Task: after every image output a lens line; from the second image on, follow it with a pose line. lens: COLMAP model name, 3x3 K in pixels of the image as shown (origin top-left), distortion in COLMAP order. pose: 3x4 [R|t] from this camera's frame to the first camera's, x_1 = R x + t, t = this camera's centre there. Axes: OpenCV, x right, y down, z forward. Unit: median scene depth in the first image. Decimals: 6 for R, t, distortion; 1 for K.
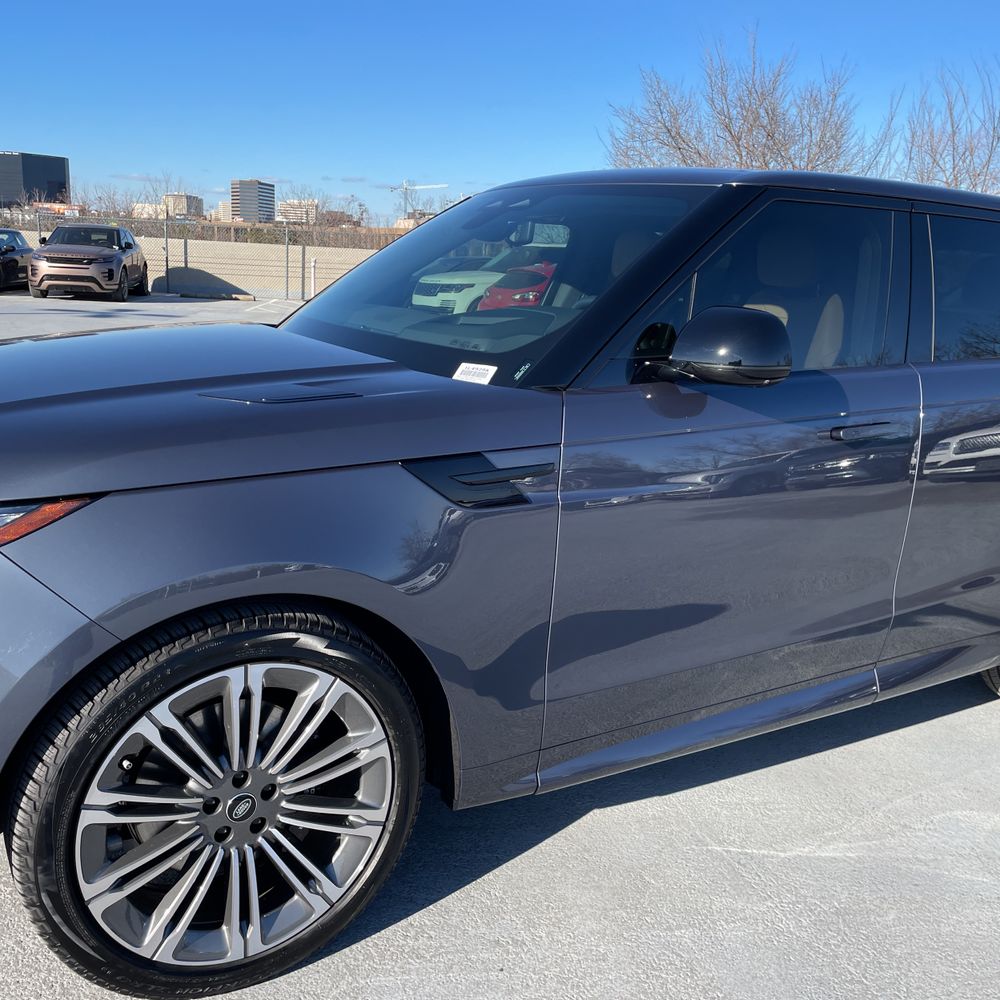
lens RADIAL K [[1008.9, 0, 500.0], [0, 1008.9, 500.0], [0, 0, 1]] dist [0.086419, -0.111032]
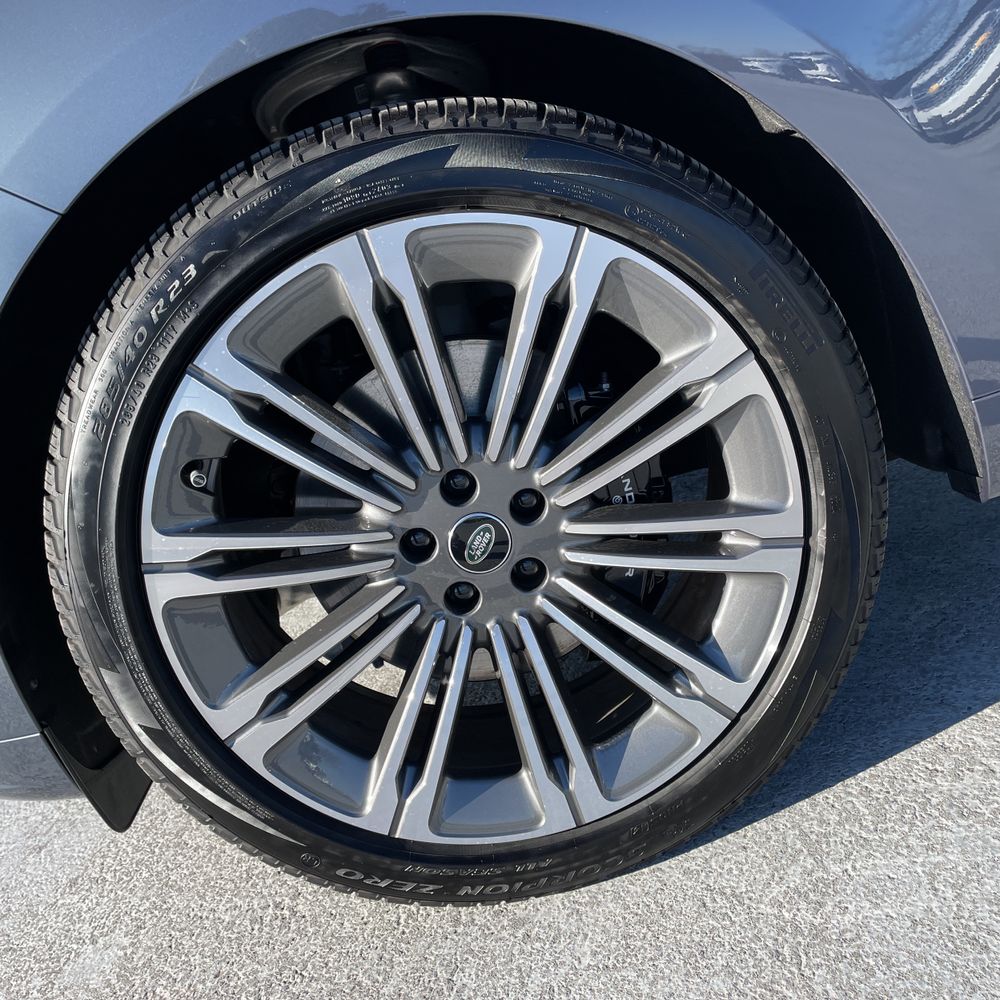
lens RADIAL K [[1008.9, 0, 500.0], [0, 1008.9, 500.0], [0, 0, 1]] dist [0.086419, -0.111032]
pose [[0.827074, -0.196750, -0.526535, 0.016788], [0.265151, 0.962531, 0.056827, 0.247096], [0.495625, -0.186611, 0.848252, 0.571365]]
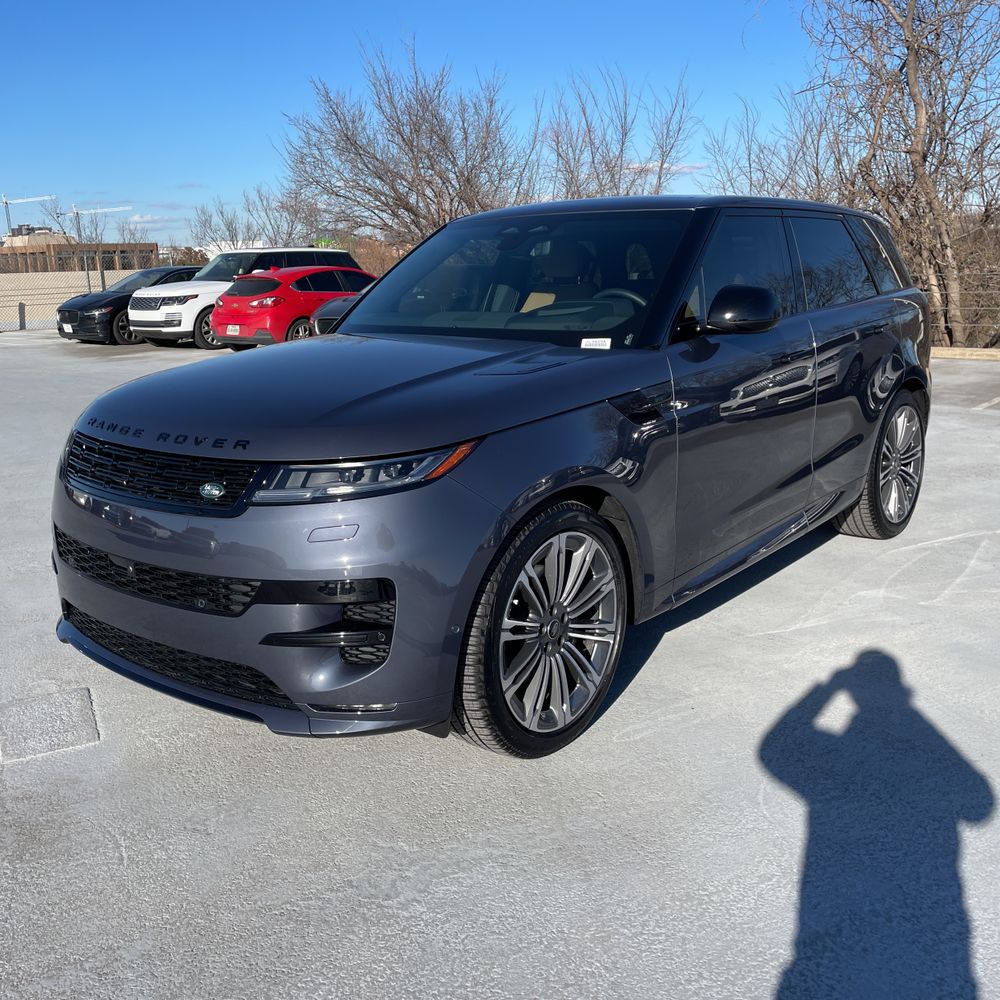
lens RADIAL K [[1008.9, 0, 500.0], [0, 1008.9, 500.0], [0, 0, 1]] dist [0.086419, -0.111032]
pose [[0.933362, -0.153884, 0.324276, -0.776315], [0.152592, 0.987847, 0.029573, 0.044483], [-0.324886, 0.021879, 0.945500, -0.433564]]
